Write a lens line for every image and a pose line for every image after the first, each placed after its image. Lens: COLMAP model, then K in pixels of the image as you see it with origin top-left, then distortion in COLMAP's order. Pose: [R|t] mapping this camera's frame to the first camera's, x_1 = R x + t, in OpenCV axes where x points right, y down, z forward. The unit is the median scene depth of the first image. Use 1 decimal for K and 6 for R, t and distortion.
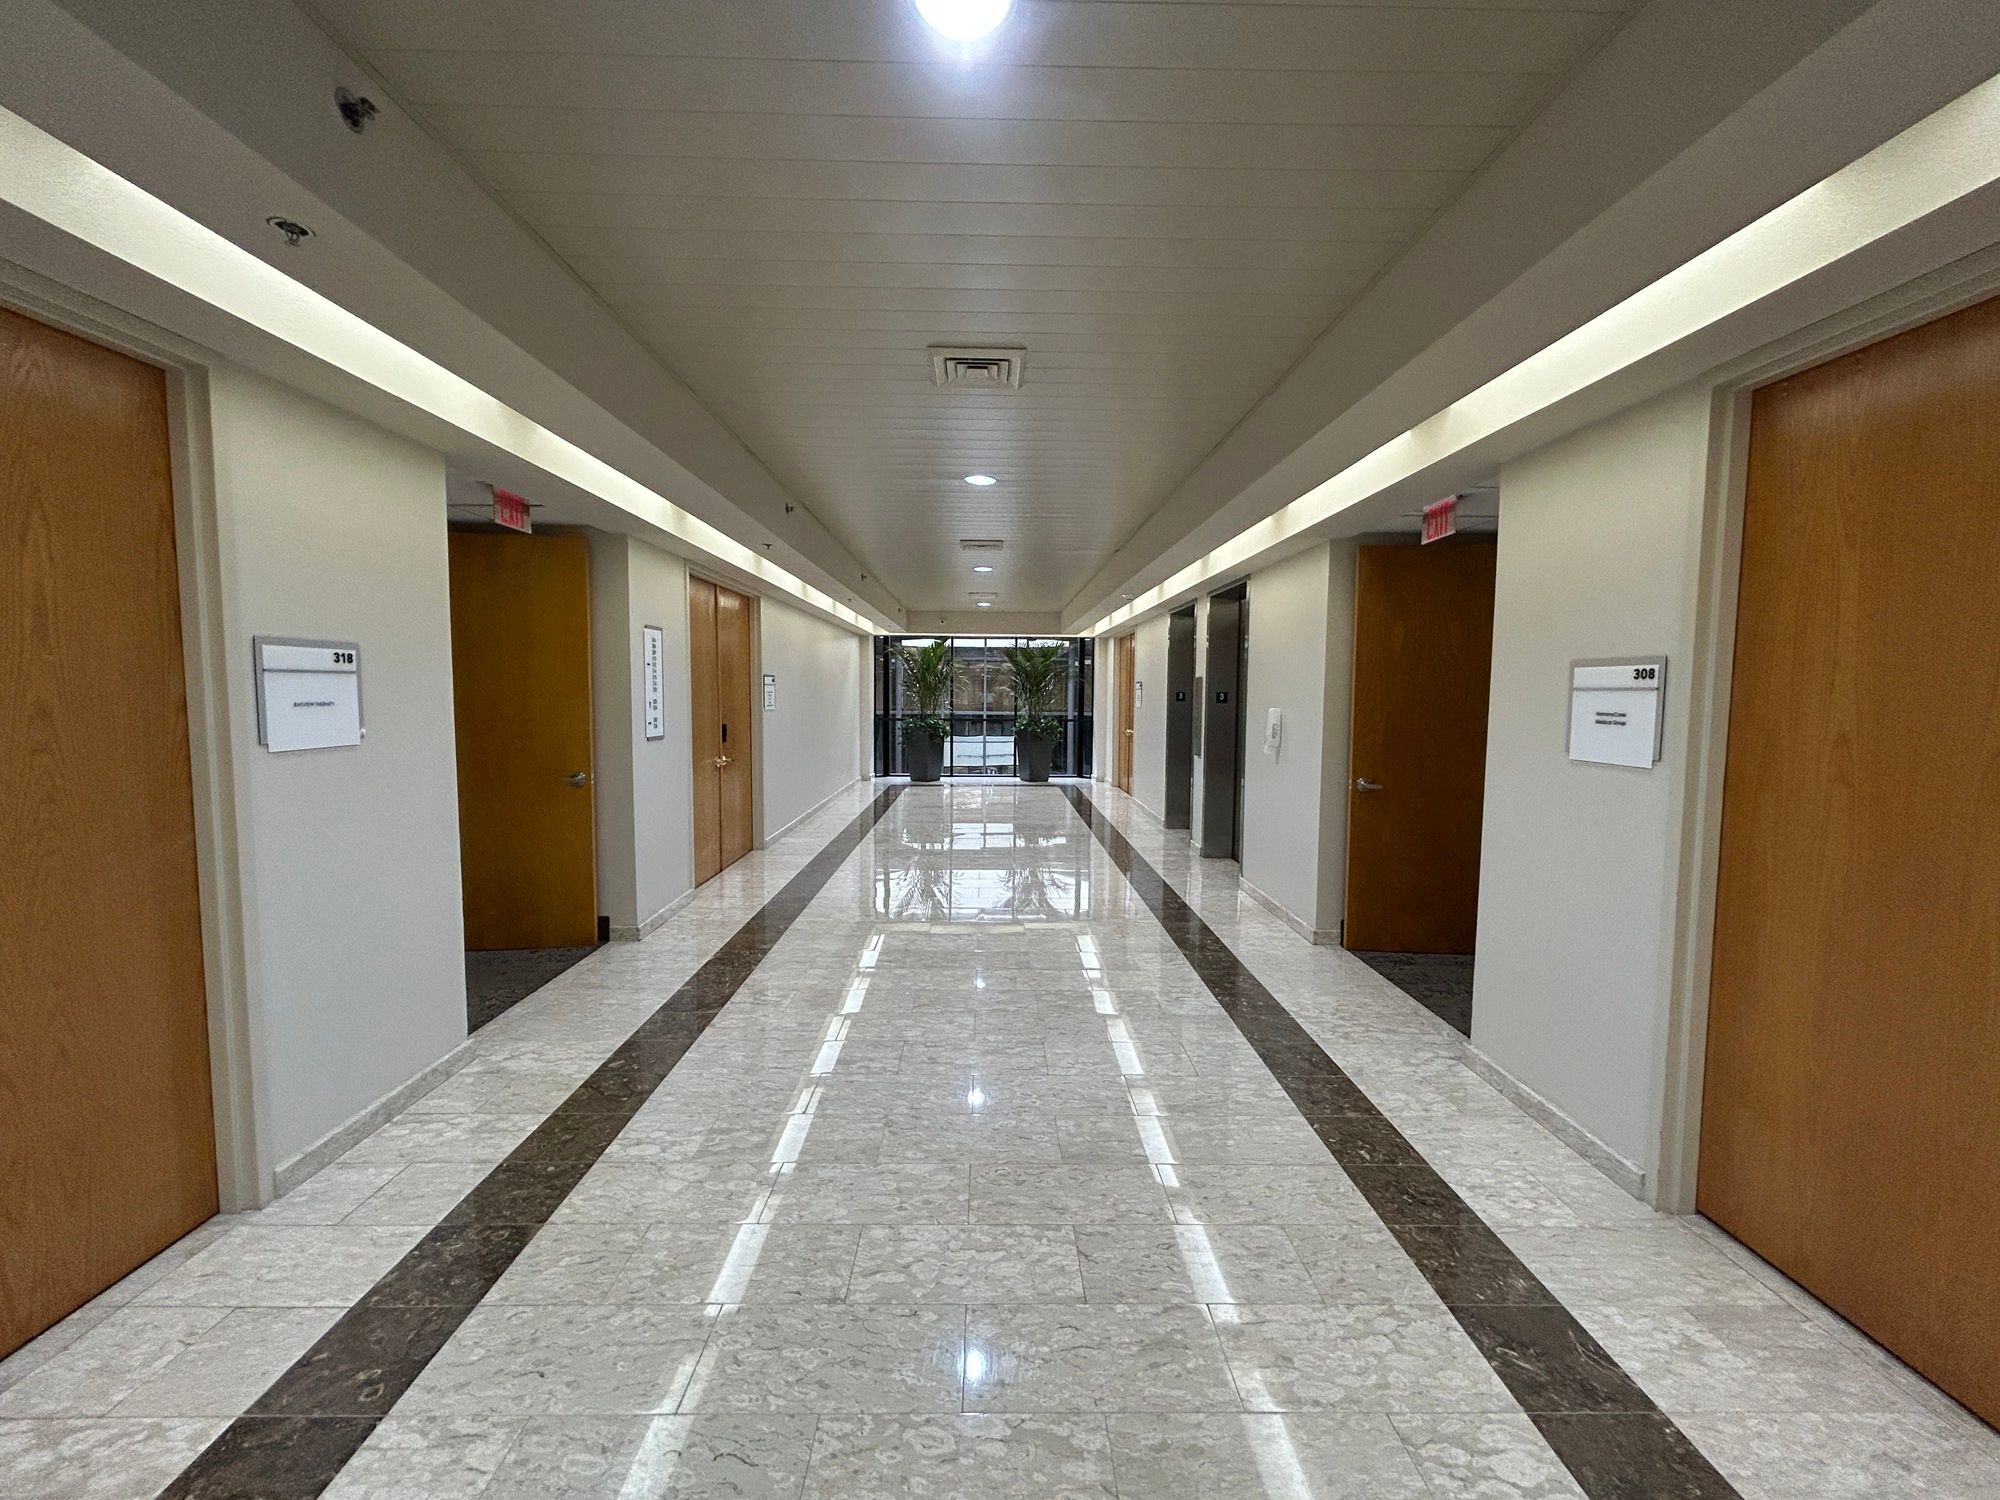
lens RADIAL K [[799.2, 0, 1001.7], [0, 799.2, 747.6], [0, 0, 1]] dist [0.000794, -0.001080]
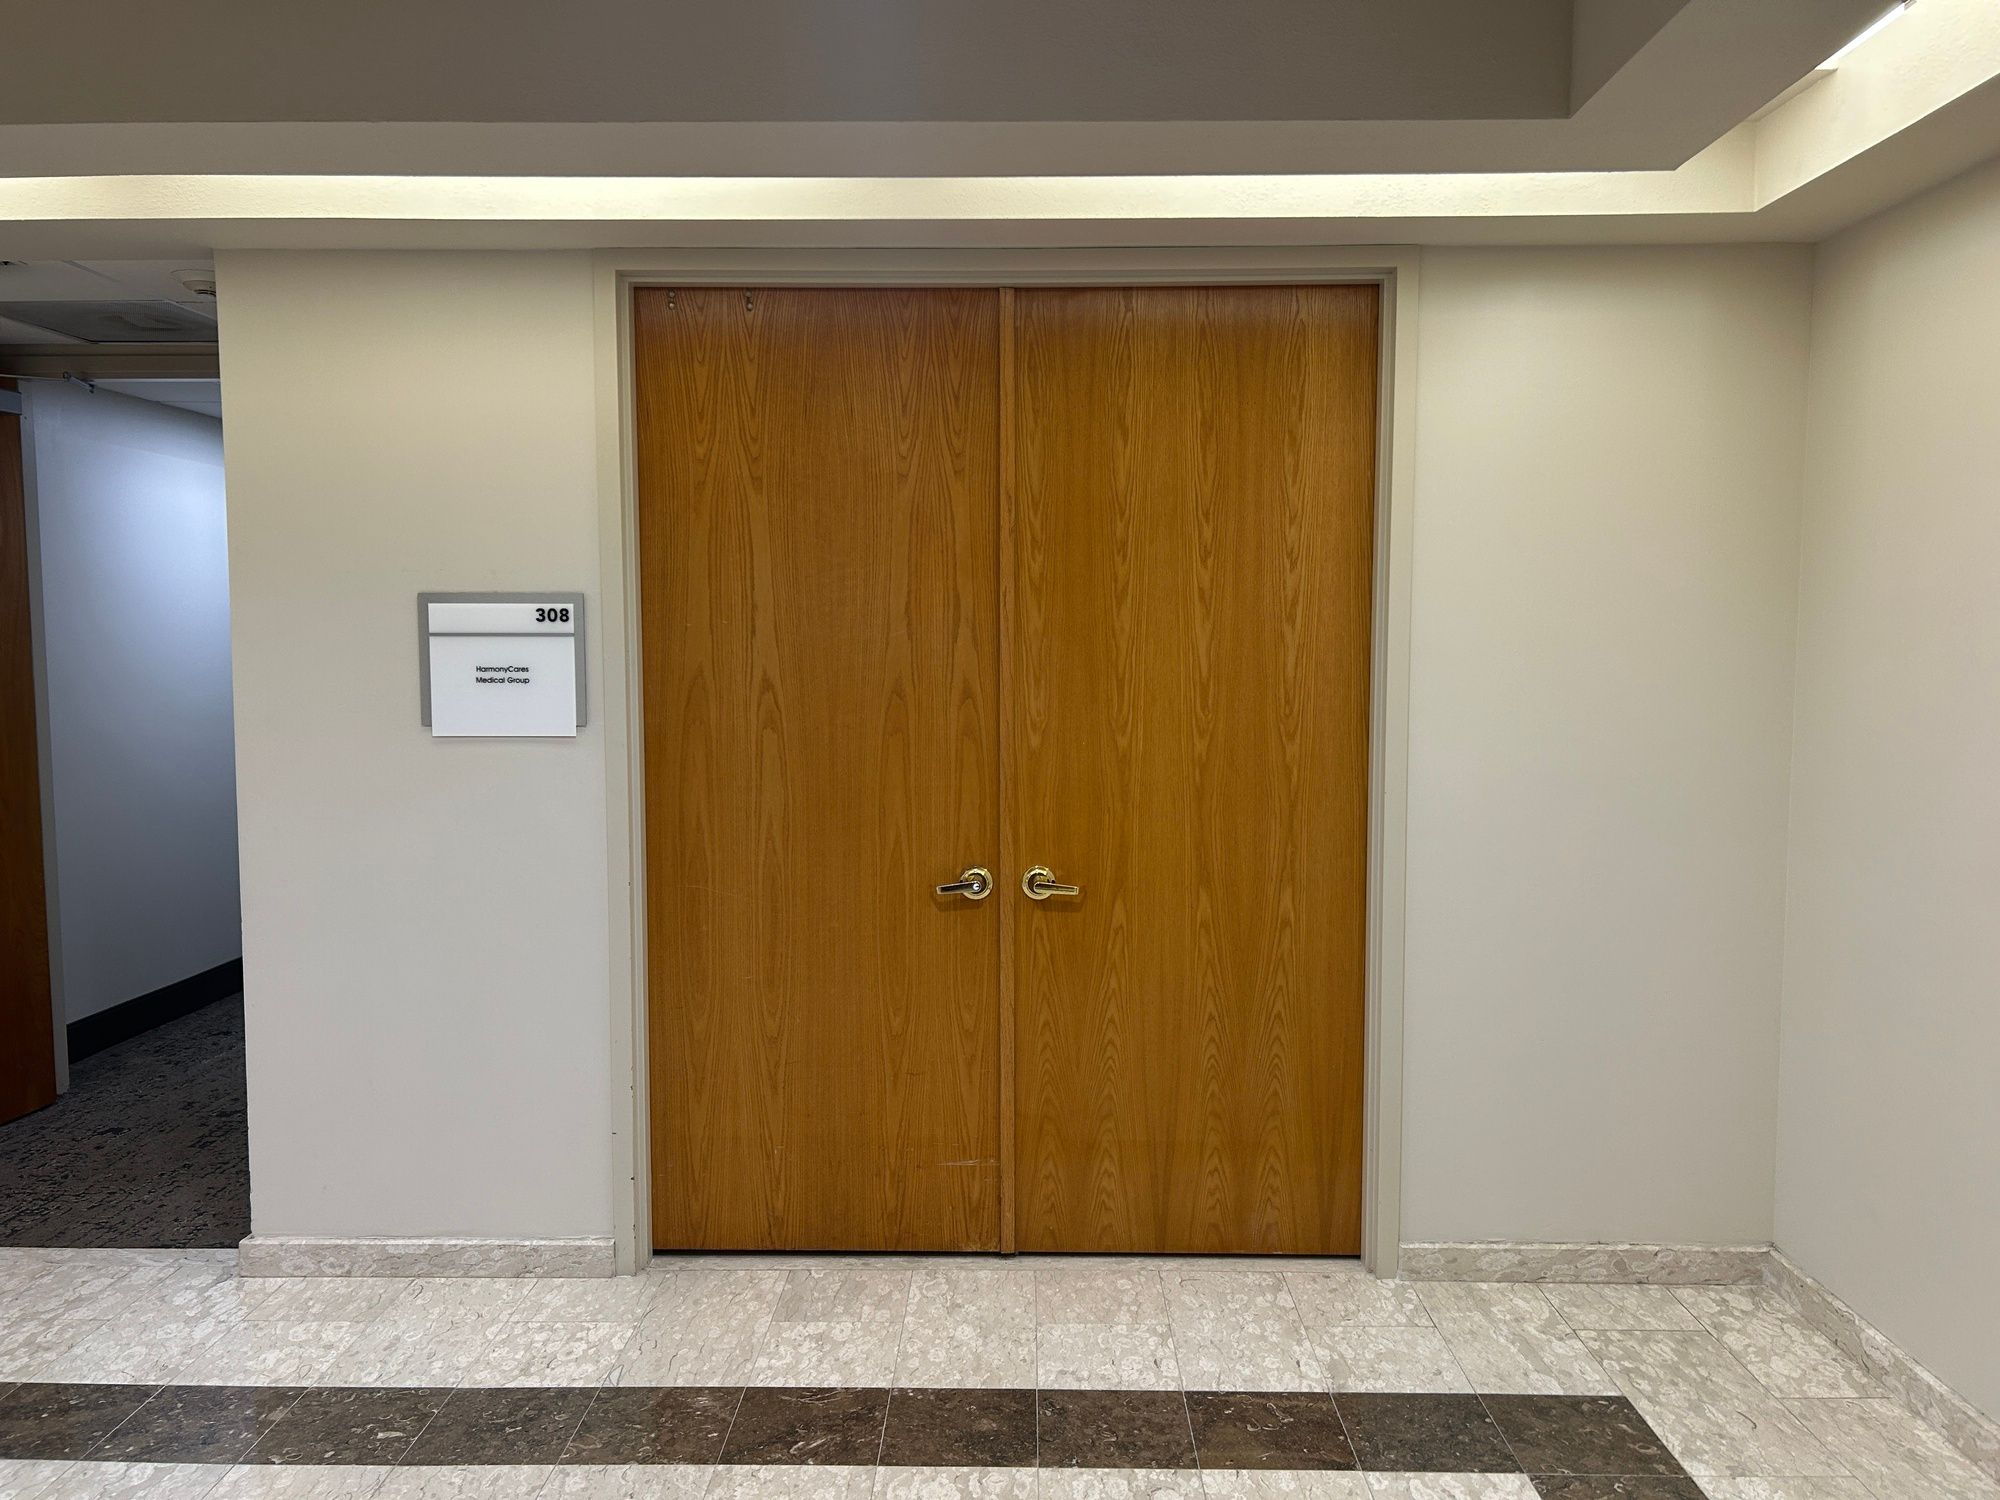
lens RADIAL K [[1502.6, 0, 997.0], [0, 1502.6, 757.2], [0, 0, 1]] dist [0.052515, -0.057743]
pose [[0.042416, -0.089704, 0.995065, -0.587544], [0.072529, 0.993610, 0.086482, -0.046586], [-0.996464, 0.068503, 0.048651, 0.468970]]
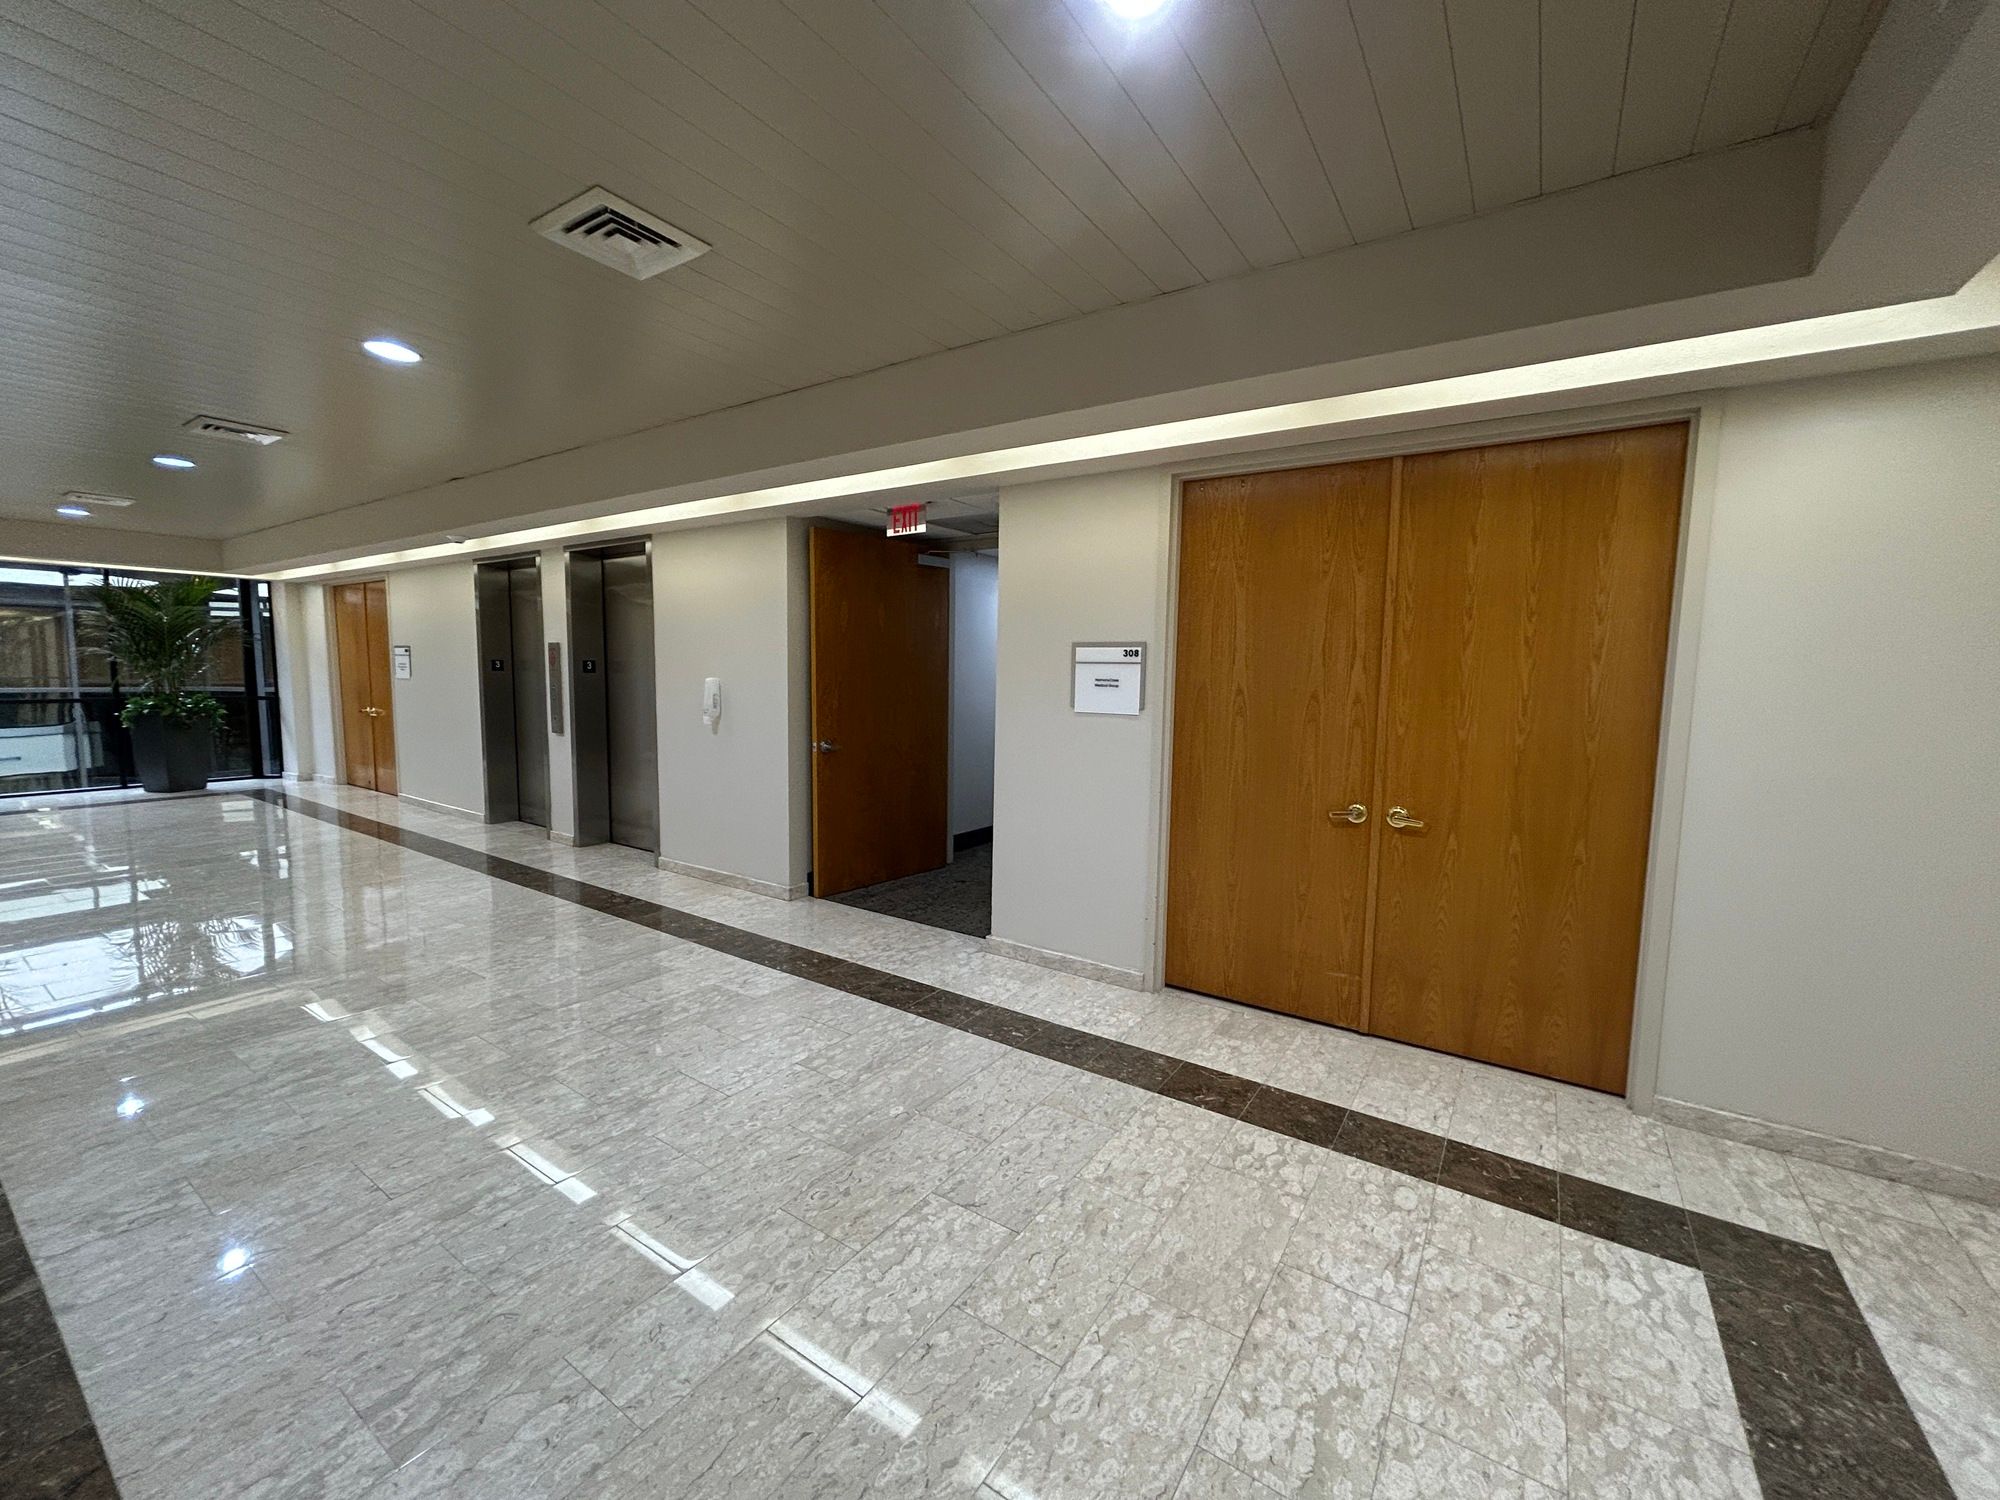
lens RADIAL K [[799.2, 0, 1001.7], [0, 799.2, 747.6], [0, 0, 1]] dist [0.000794, -0.001080]
pose [[0.576272, -0.078068, 0.813521, -0.543608], [0.046905, 0.996946, 0.062443, -0.017638], [-0.815911, 0.002174, 0.578173, 0.294246]]
